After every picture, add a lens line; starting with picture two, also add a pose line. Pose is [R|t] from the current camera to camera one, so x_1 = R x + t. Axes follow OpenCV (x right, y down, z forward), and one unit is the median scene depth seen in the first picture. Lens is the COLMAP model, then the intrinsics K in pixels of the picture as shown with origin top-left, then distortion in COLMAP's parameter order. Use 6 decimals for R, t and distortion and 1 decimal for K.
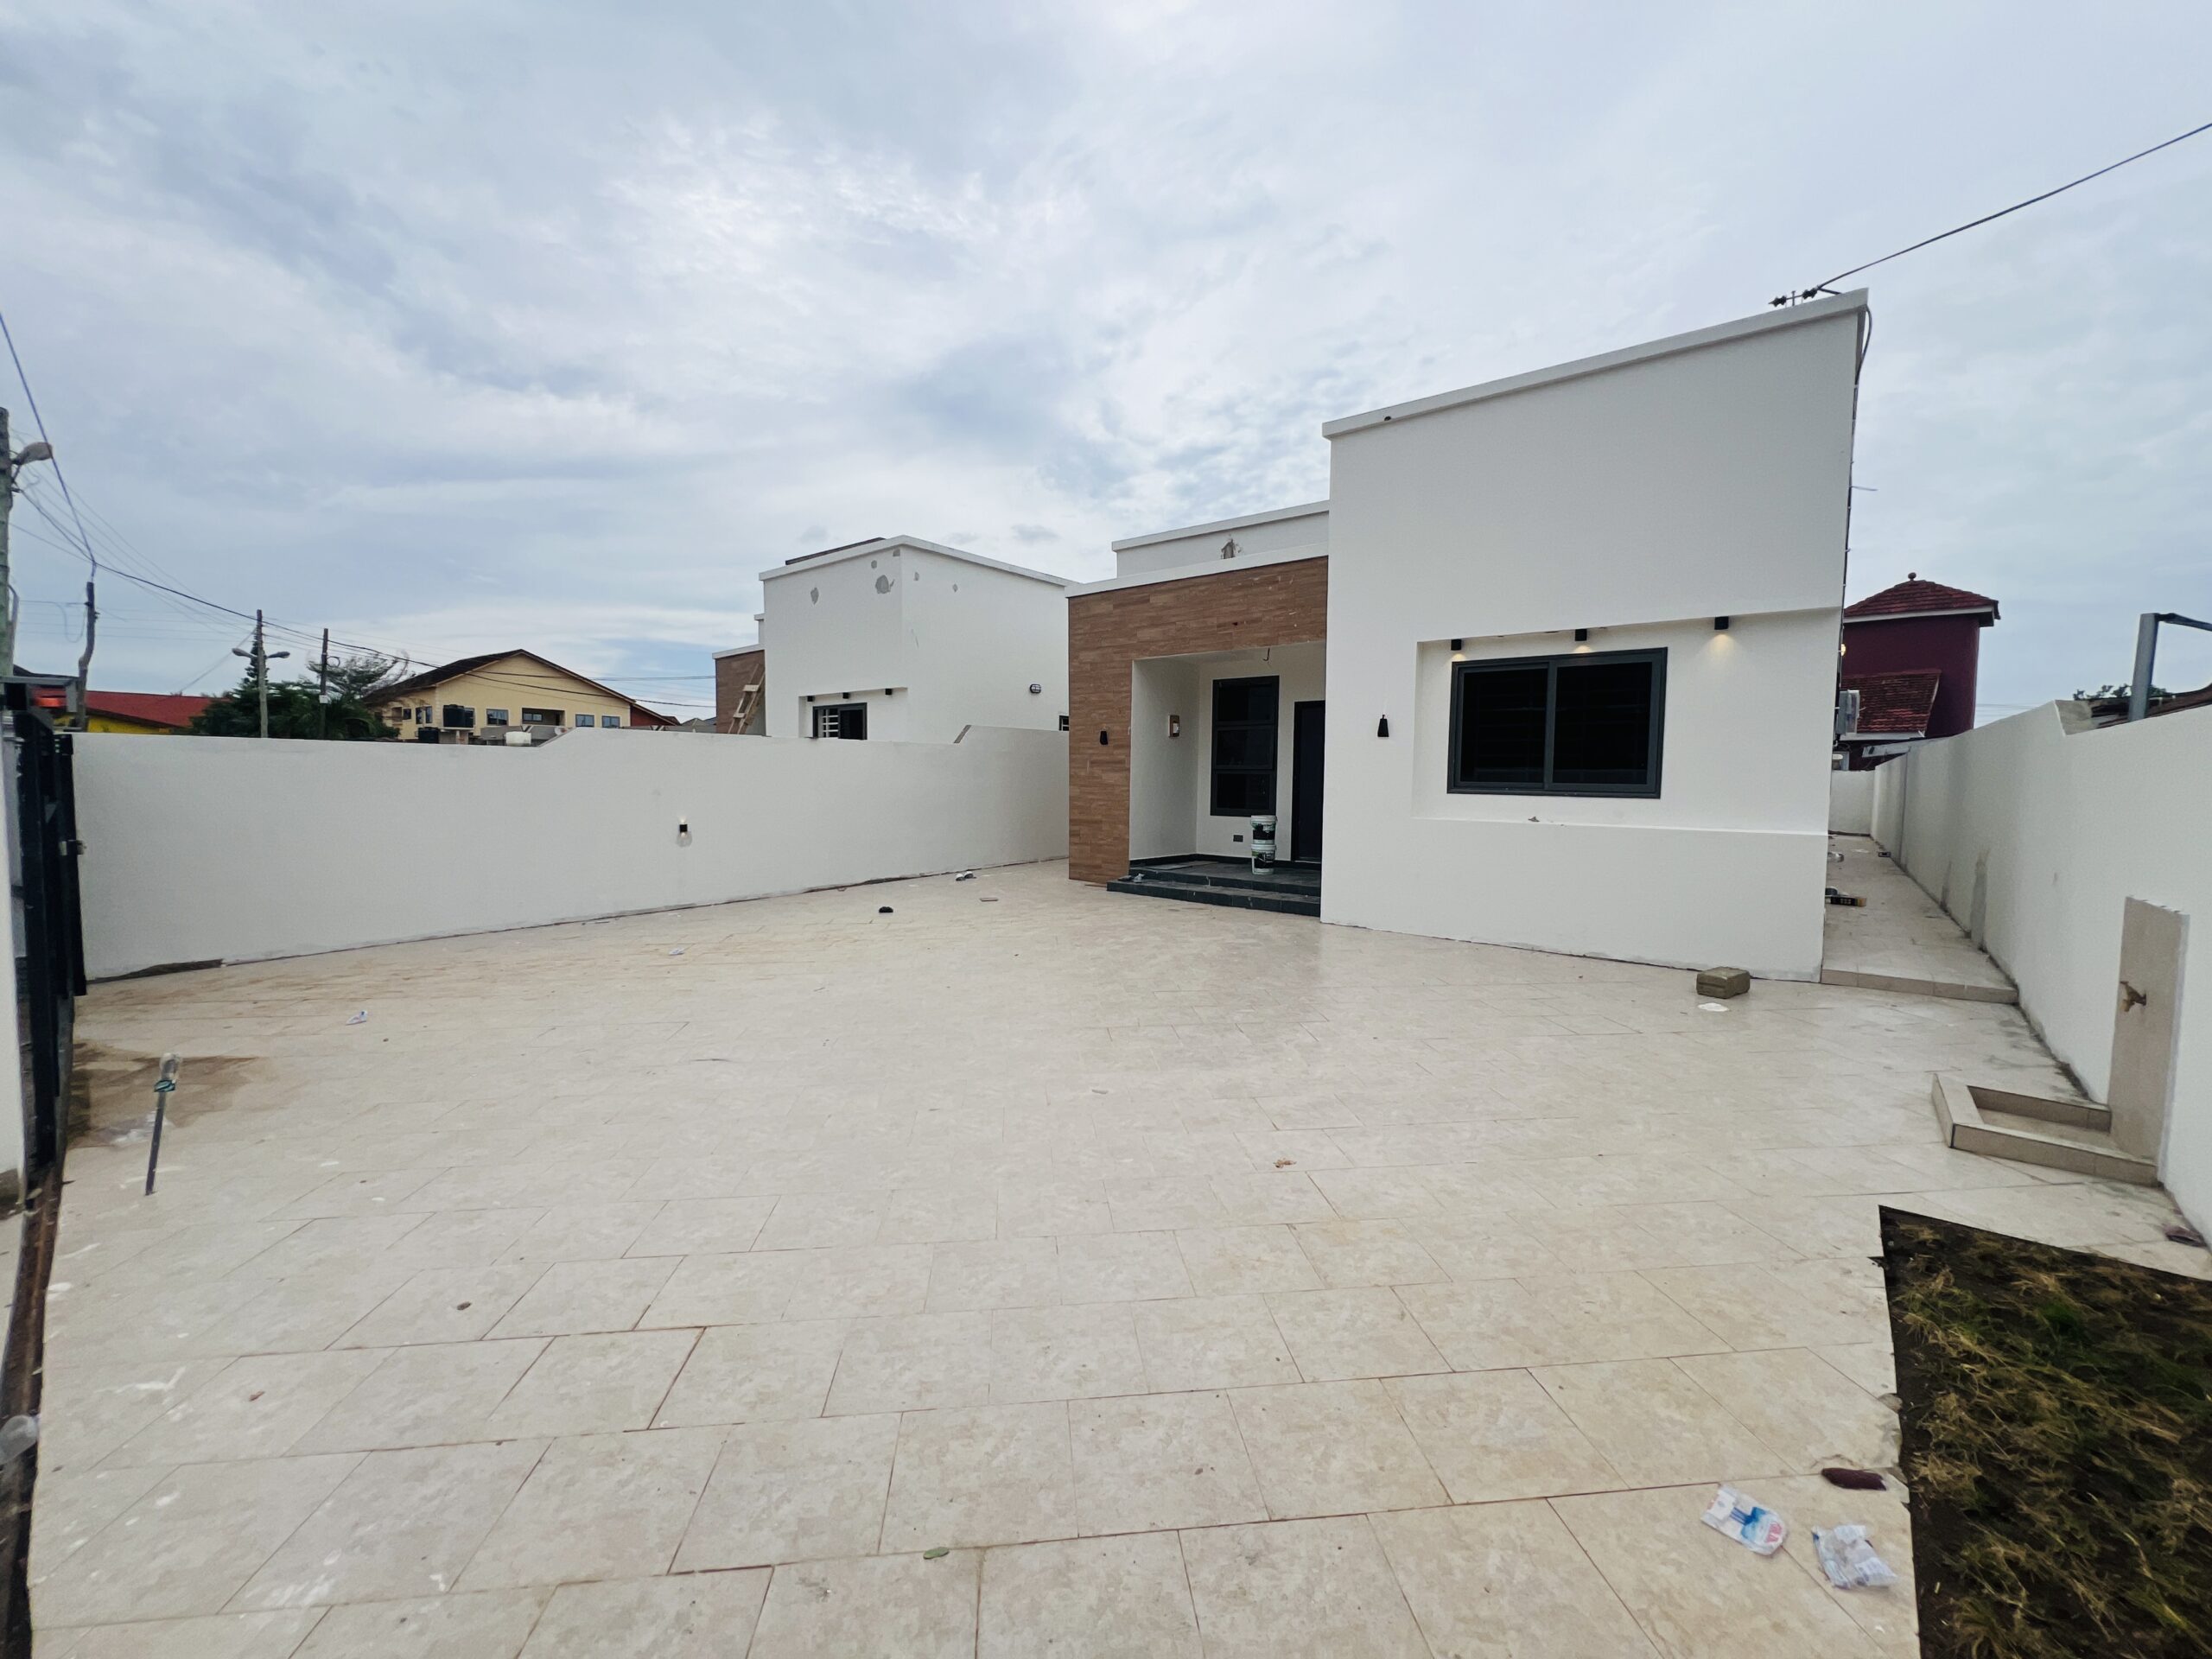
lens RADIAL K [[883.9, 0, 1105.4], [0, 883.9, 822.5], [0, 0, 1]] dist [-0.002286, 0.000339]
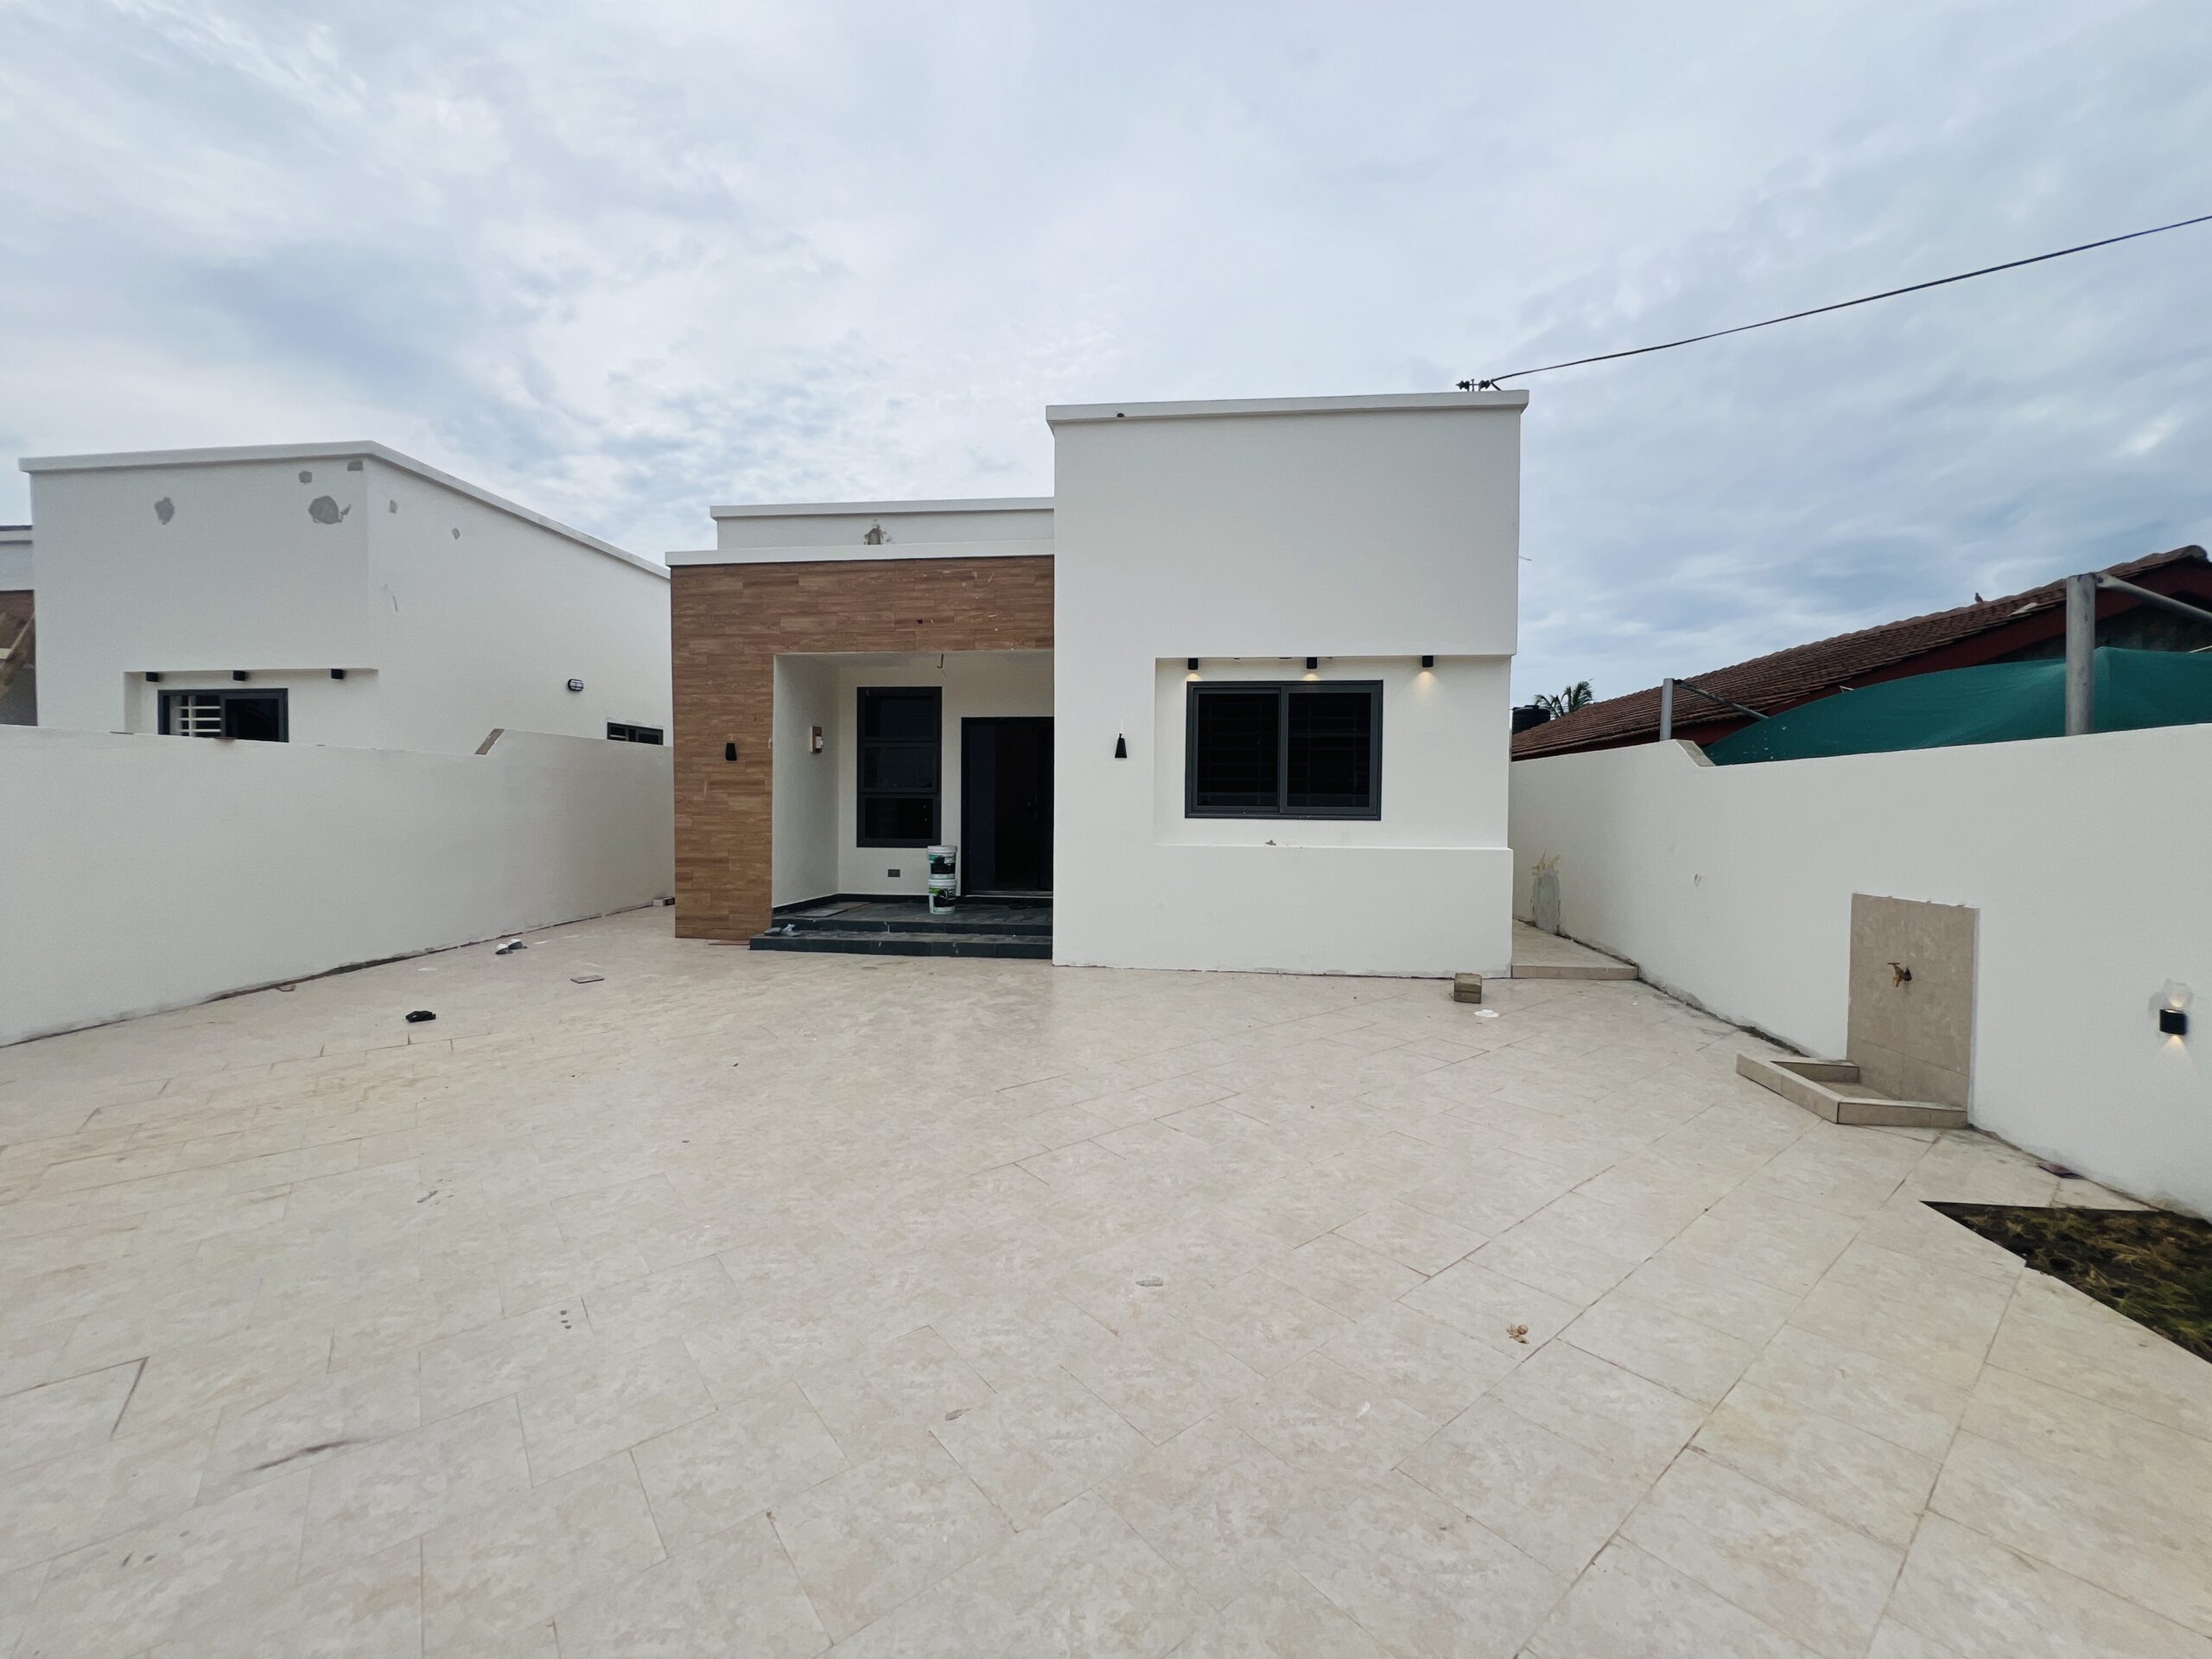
lens RADIAL K [[883.9, 0, 1105.4], [0, 883.9, 822.5], [0, 0, 1]] dist [-0.002286, 0.000339]
pose [[0.841602, -0.016655, 0.539842, -0.187099], [0.031182, 0.999356, -0.017781, -0.012743], [-0.539198, 0.031798, 0.841579, 0.222536]]
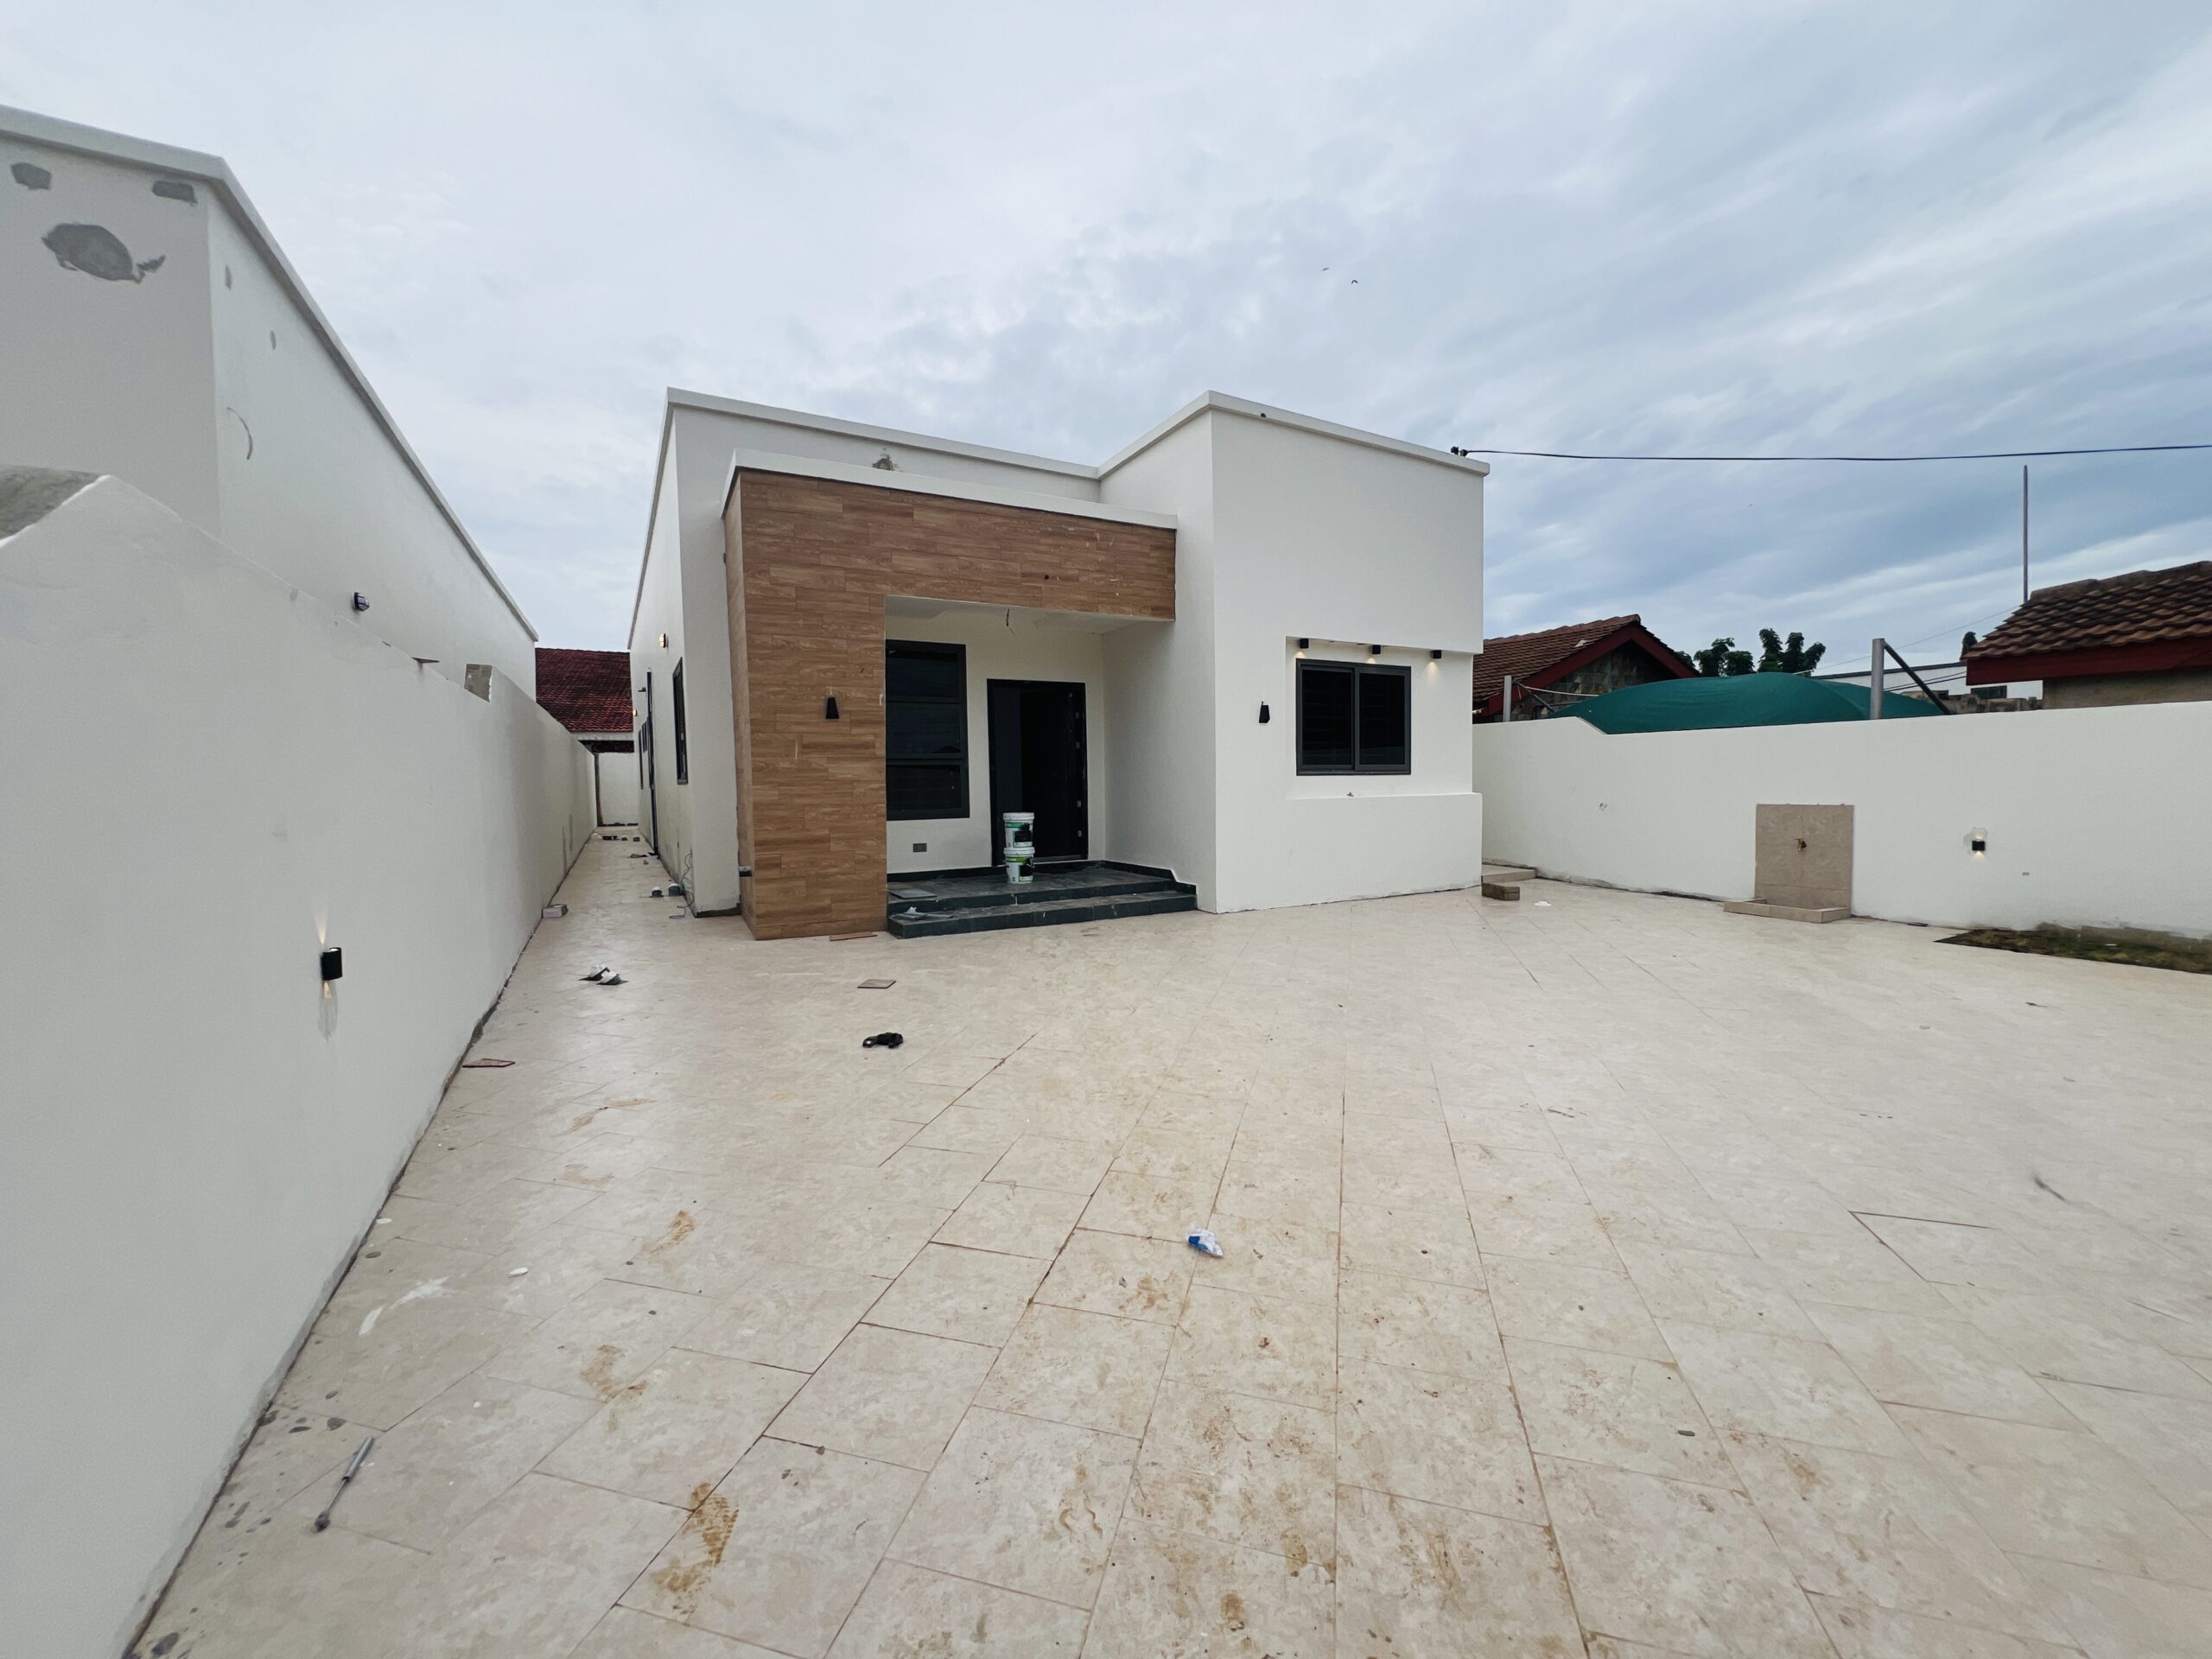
lens RADIAL K [[883.9, 0, 1105.4], [0, 883.9, 822.5], [0, 0, 1]] dist [-0.002286, 0.000339]
pose [[0.367798, -0.063601, 0.927728, -0.686326], [0.067683, 0.996843, 0.041506, -0.033754], [-0.927439, 0.047526, 0.370942, 0.749992]]
